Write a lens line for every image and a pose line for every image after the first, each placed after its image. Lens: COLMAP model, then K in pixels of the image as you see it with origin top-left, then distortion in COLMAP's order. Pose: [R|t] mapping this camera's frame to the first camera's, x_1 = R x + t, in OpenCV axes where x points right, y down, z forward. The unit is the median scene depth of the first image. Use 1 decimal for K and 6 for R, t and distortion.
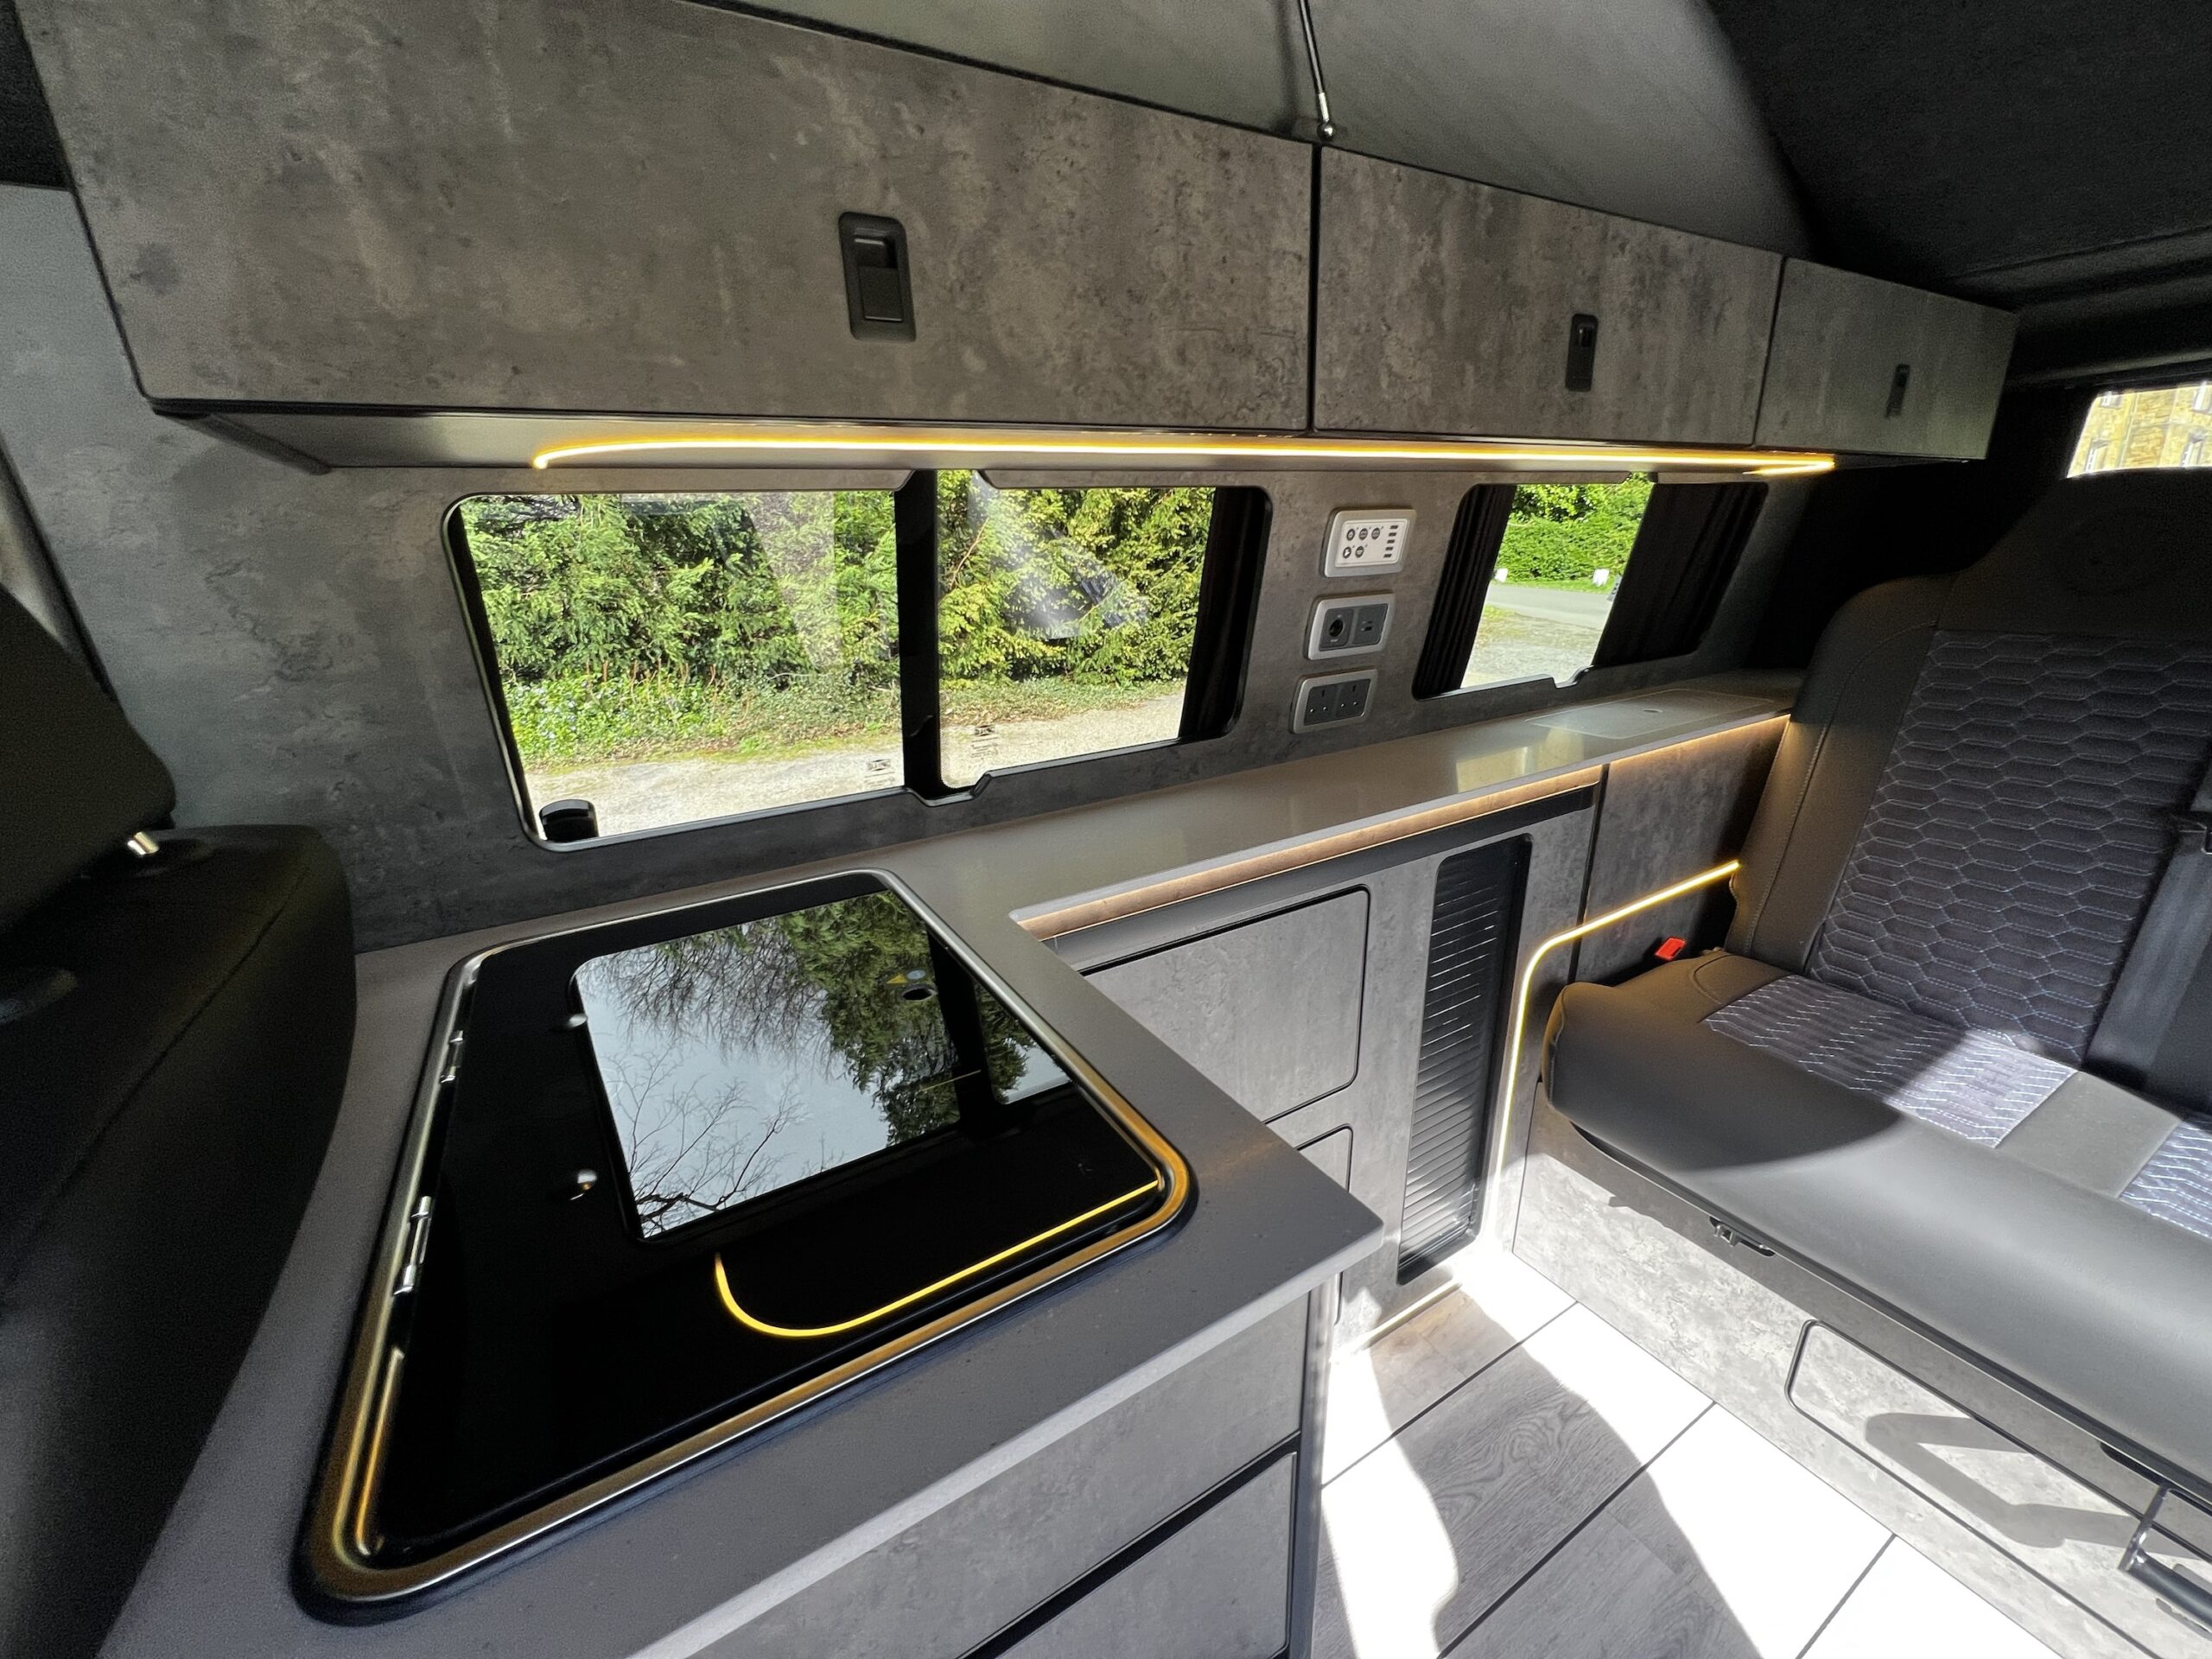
lens RADIAL K [[886.8, 0, 1102.9], [0, 886.8, 827.0], [0, 0, 1]] dist [-0.000935, -0.000374]
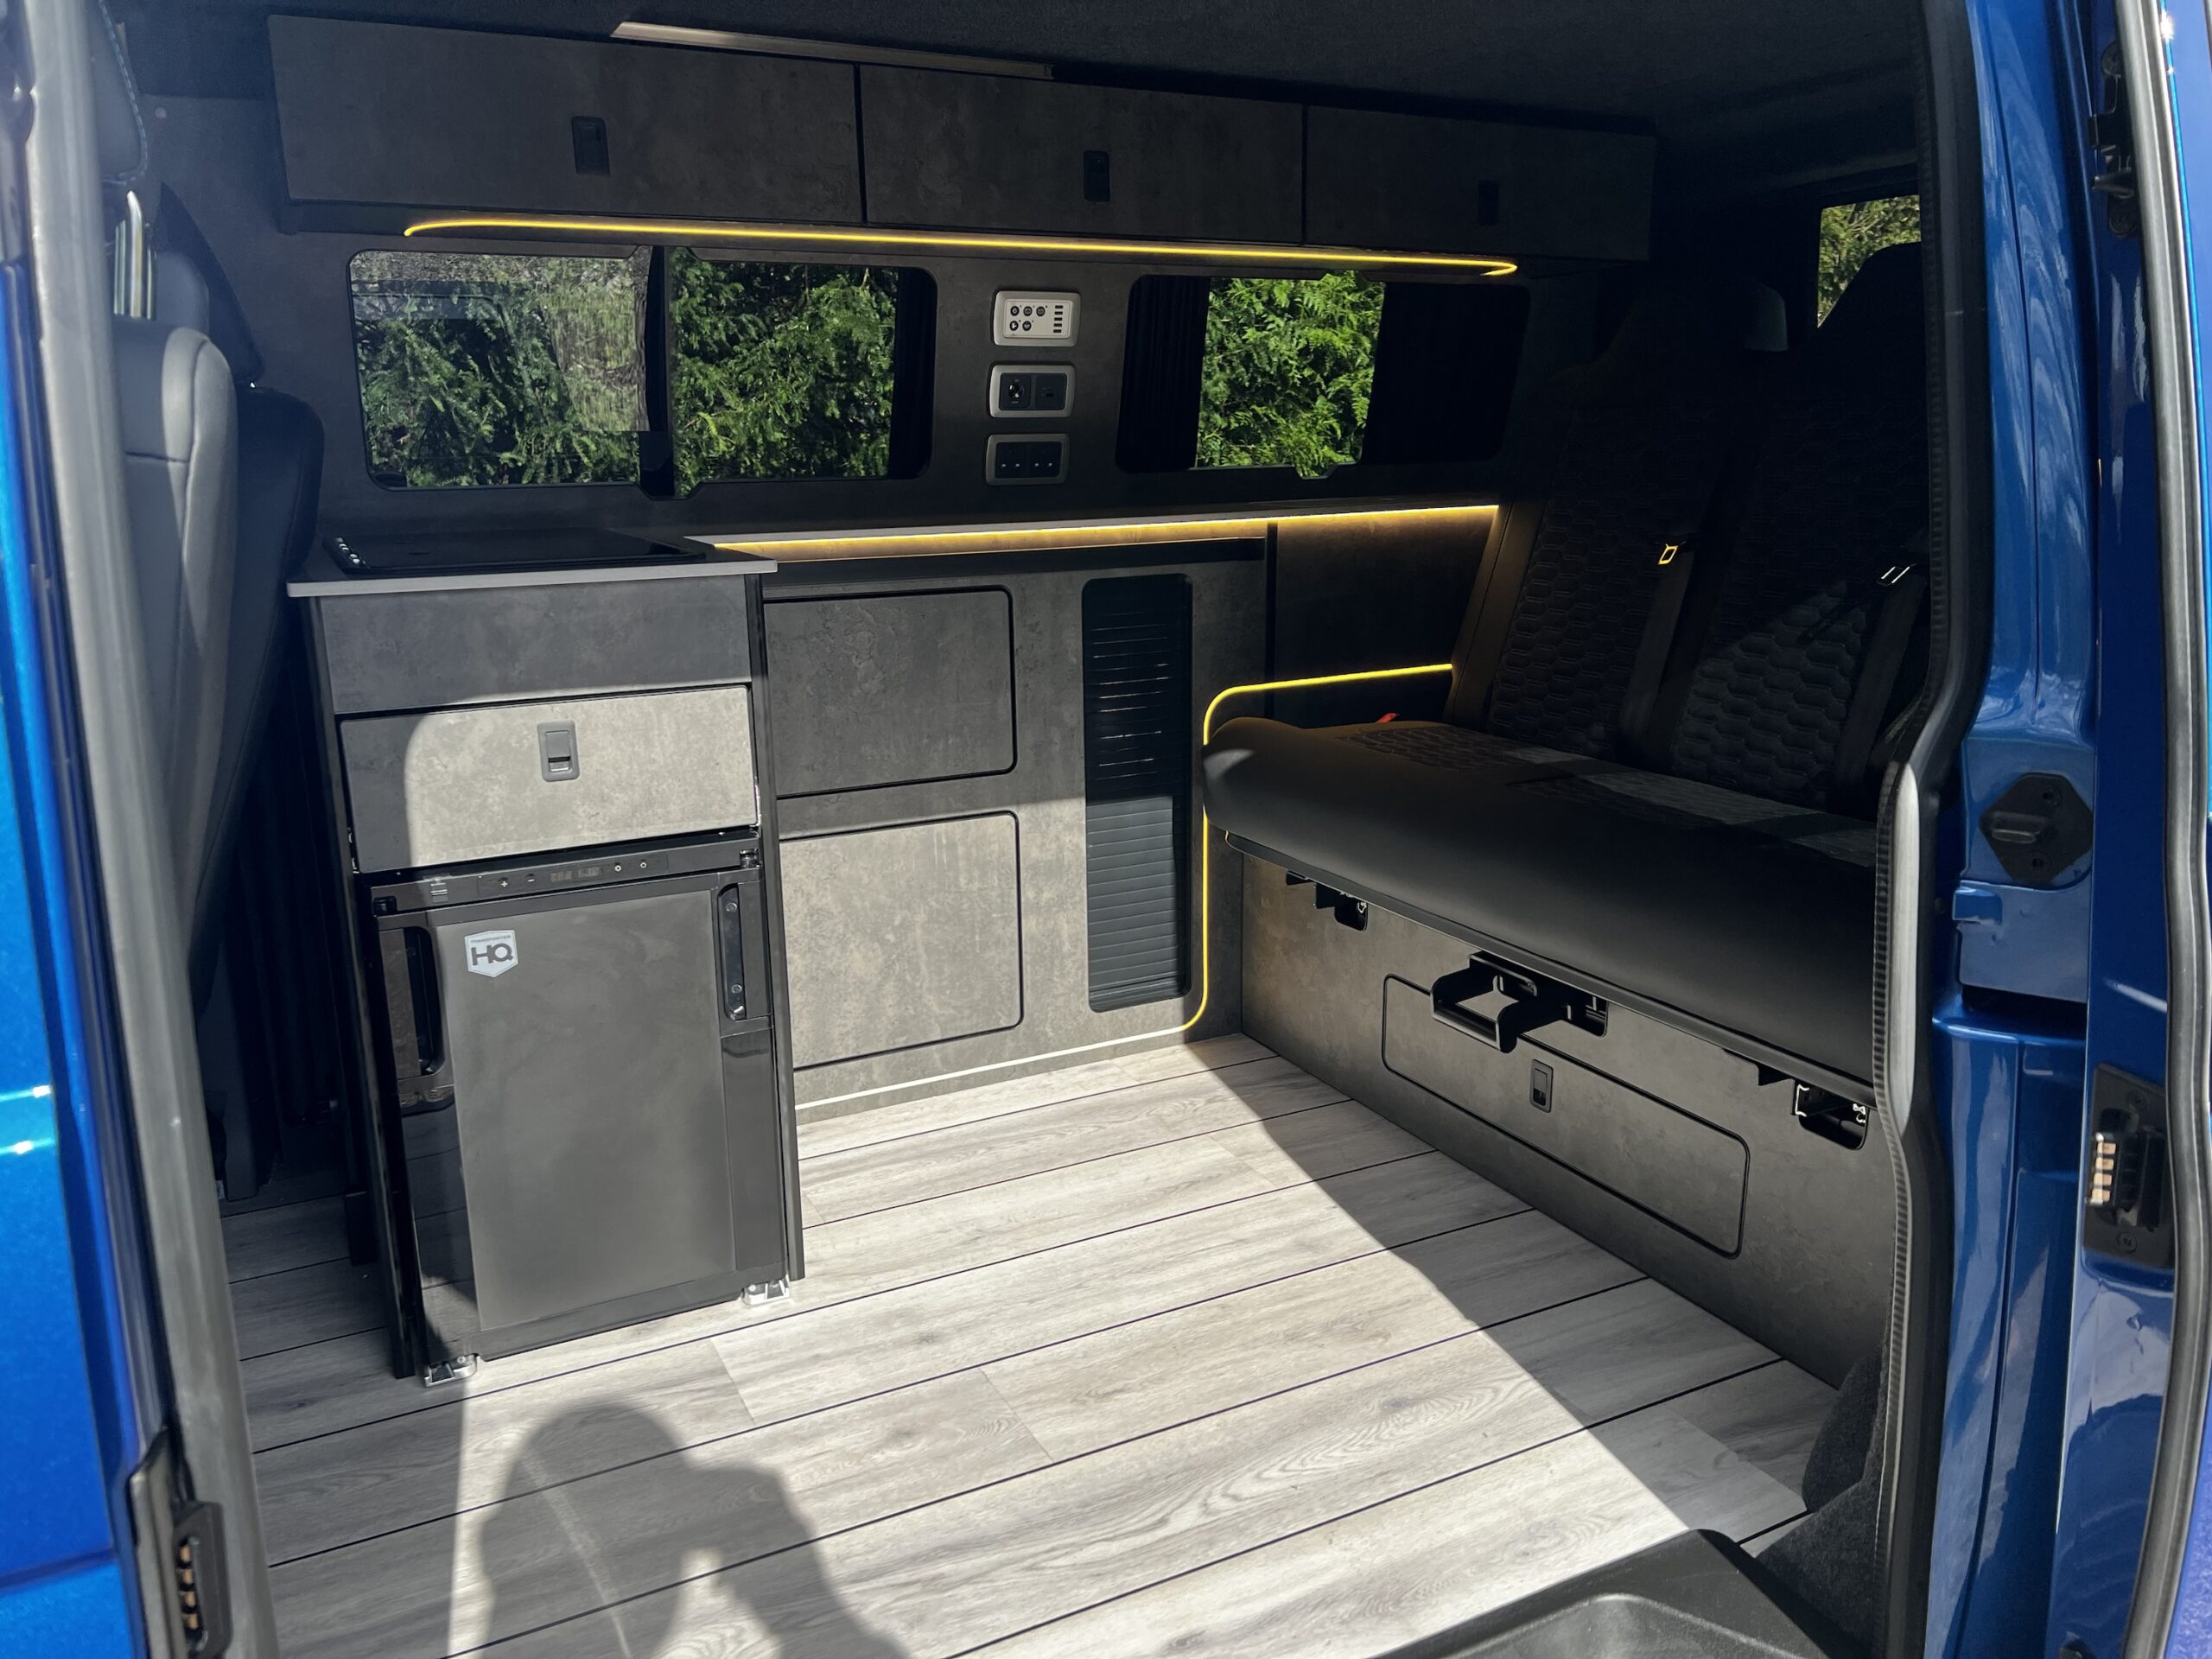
lens RADIAL K [[1642.6, 0, 1104.9], [0, 1642.6, 833.6], [0, 0, 1]] dist [0.111212, -0.274378]
pose [[0.998230, 0.033790, -0.048944, 0.531030], [-0.037365, 0.996553, -0.074064, 0.545557], [0.046273, 0.075762, 0.996052, -1.199377]]
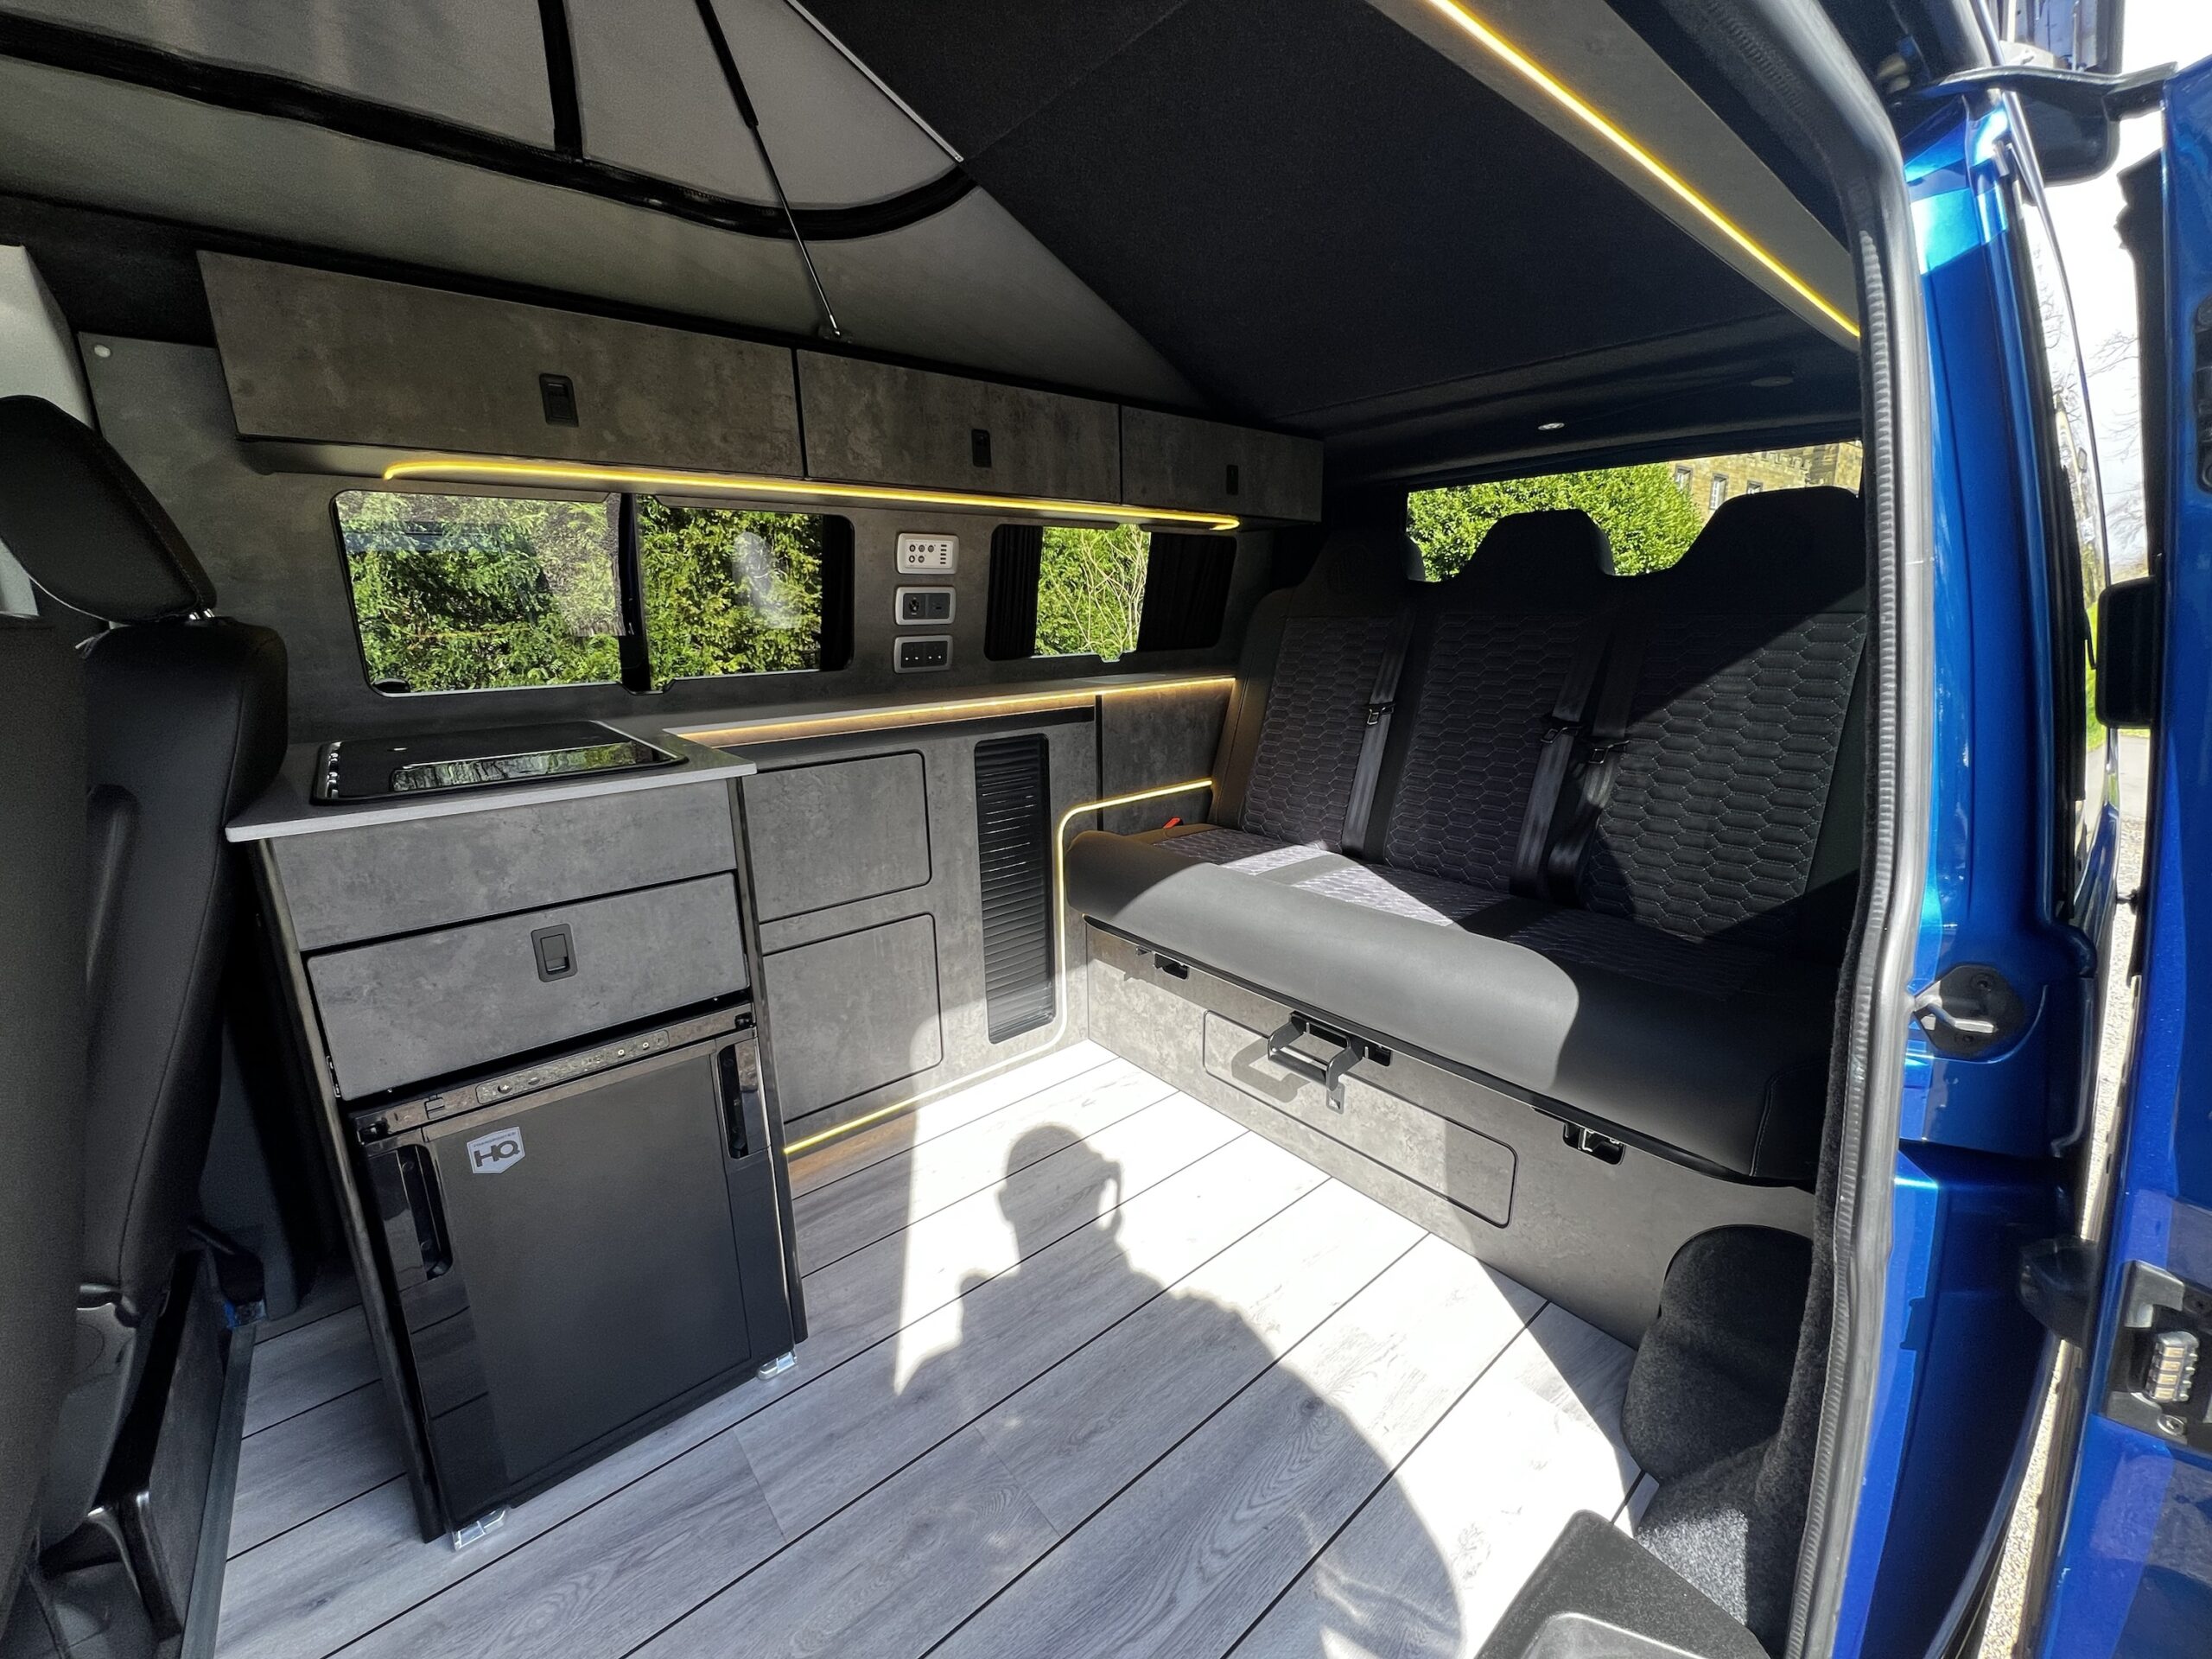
lens RADIAL K [[885.6, 0, 1100.7], [0, 885.6, 828.3], [0, 0, 1]] dist [0.000073, -0.000100]
pose [[0.986012, -0.022656, 0.165125, 0.336217], [0.035409, 0.996577, -0.074701, 0.330302], [-0.162868, 0.079503, 0.983440, -0.651082]]
